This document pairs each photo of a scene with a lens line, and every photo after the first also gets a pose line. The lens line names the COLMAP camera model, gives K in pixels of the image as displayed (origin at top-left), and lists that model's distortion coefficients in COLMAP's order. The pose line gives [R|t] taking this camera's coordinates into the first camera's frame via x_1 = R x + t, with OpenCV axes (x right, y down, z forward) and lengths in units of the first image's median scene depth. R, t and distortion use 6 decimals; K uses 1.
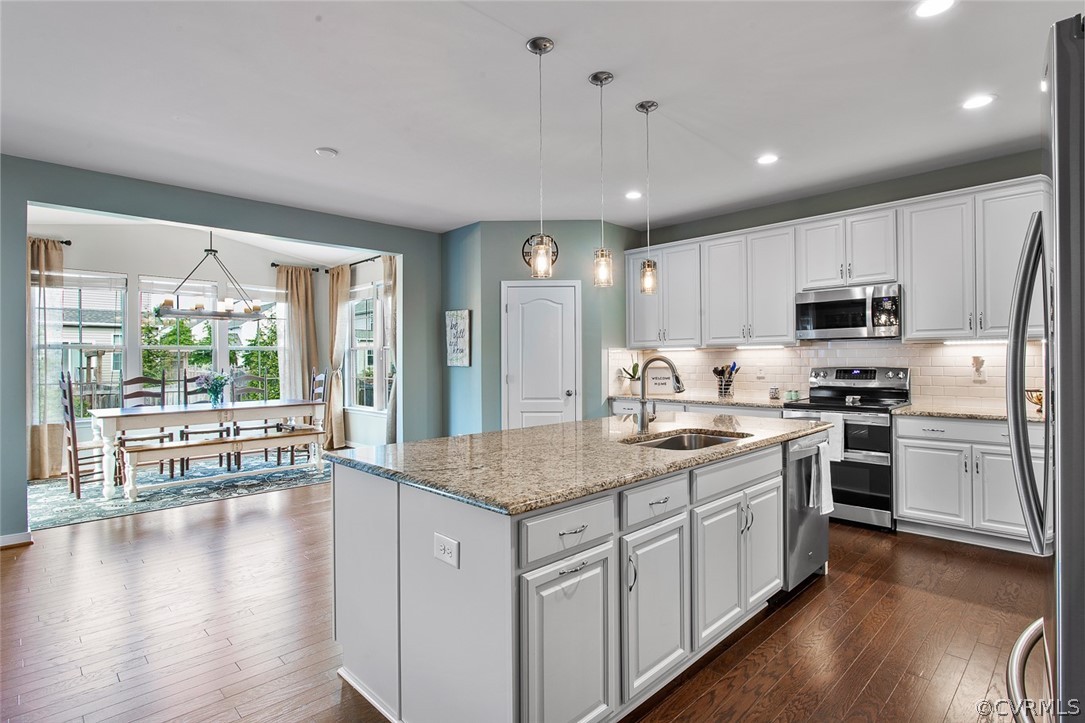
lens RADIAL K [[552.2, 0, 541.1], [0, 552.2, 362.1], [0, 0, 1]] dist [0.002476, 0.002153]
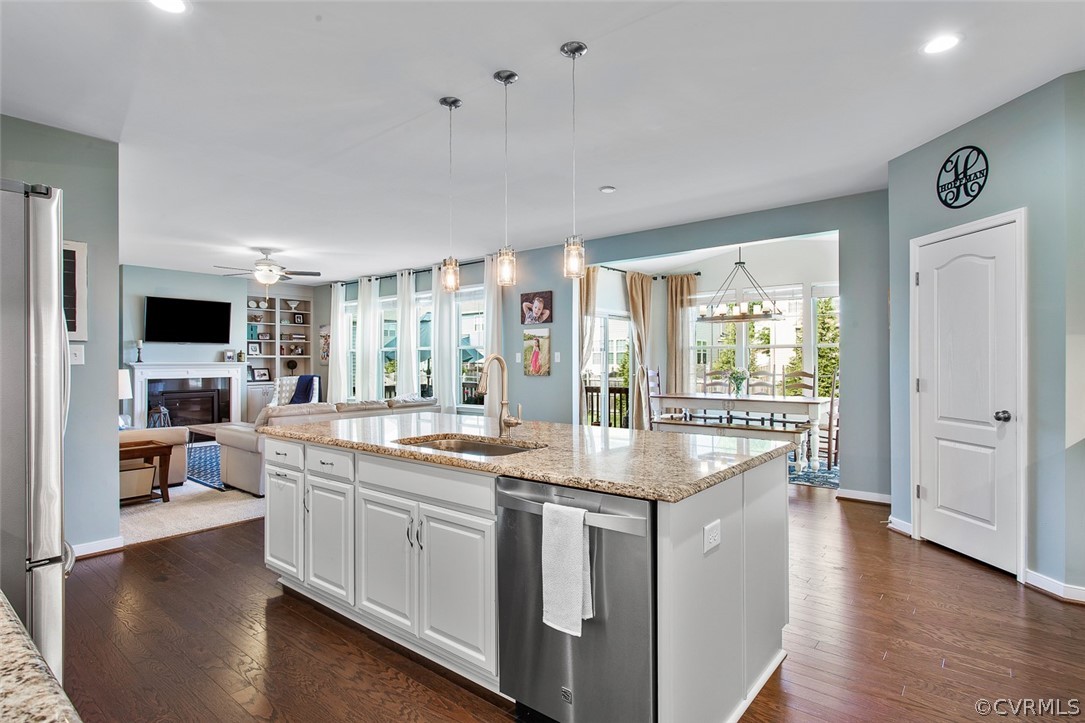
lens RADIAL K [[552.2, 0, 532.9], [0, 552.2, 363.9], [0, 0, 1]] dist [0.002476, 0.002153]
pose [[0.113386, 0.012561, -0.993472, 0.530993], [-0.003365, 0.999919, 0.012259, -0.001587], [0.993545, 0.001953, 0.113419, 0.449363]]
